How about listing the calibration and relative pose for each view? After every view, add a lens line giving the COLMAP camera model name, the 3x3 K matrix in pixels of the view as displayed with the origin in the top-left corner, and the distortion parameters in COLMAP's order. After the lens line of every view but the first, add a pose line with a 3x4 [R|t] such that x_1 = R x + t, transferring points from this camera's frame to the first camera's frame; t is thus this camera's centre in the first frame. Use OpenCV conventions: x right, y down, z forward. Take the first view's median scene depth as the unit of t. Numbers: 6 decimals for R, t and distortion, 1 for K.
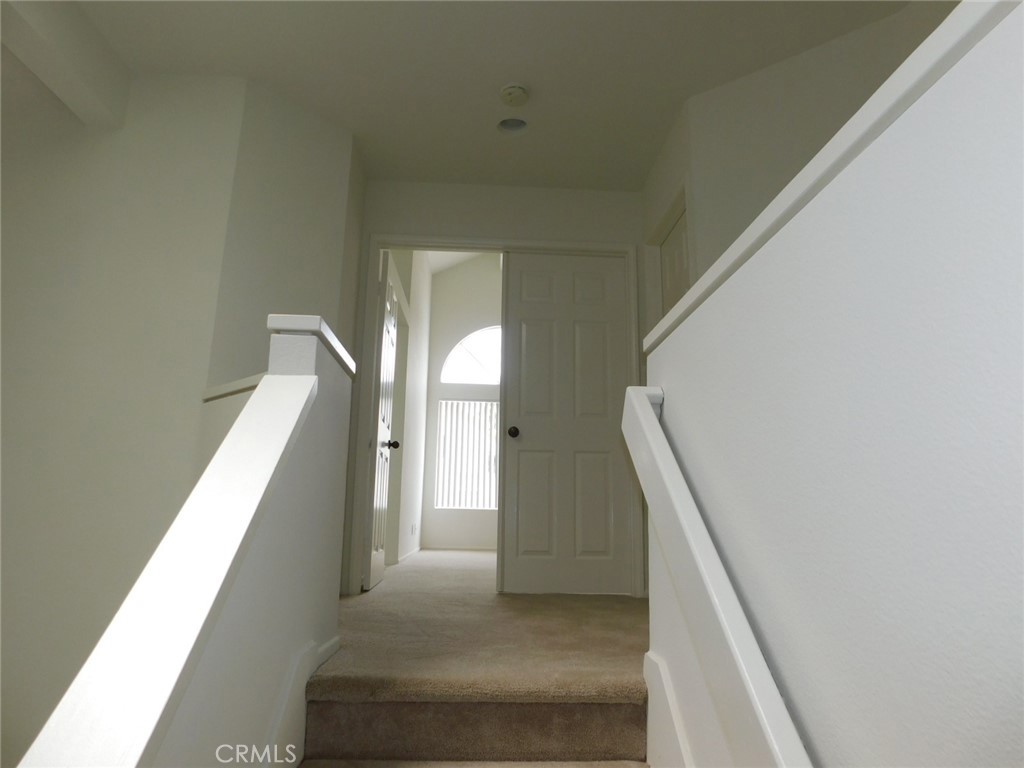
lens RADIAL K [[674.8, 0, 516.1], [0, 674.8, 378.7], [0, 0, 1]] dist [-0.069089, 0.054902]
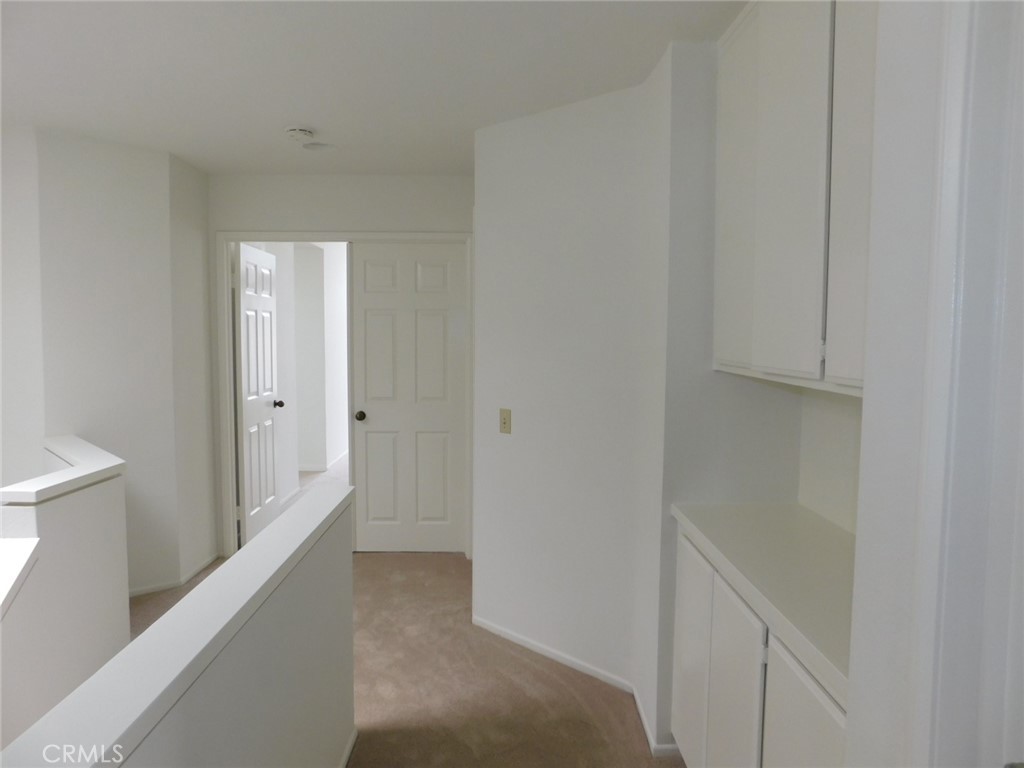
lens RADIAL K [[674.8, 0, 516.1], [0, 674.8, 378.7], [0, 0, 1]] dist [-0.069089, 0.054902]
pose [[0.999007, -0.003202, -0.044439, 0.302217], [0.015505, 0.960060, 0.279365, -0.286454], [0.041770, -0.279777, 0.959156, -0.038090]]
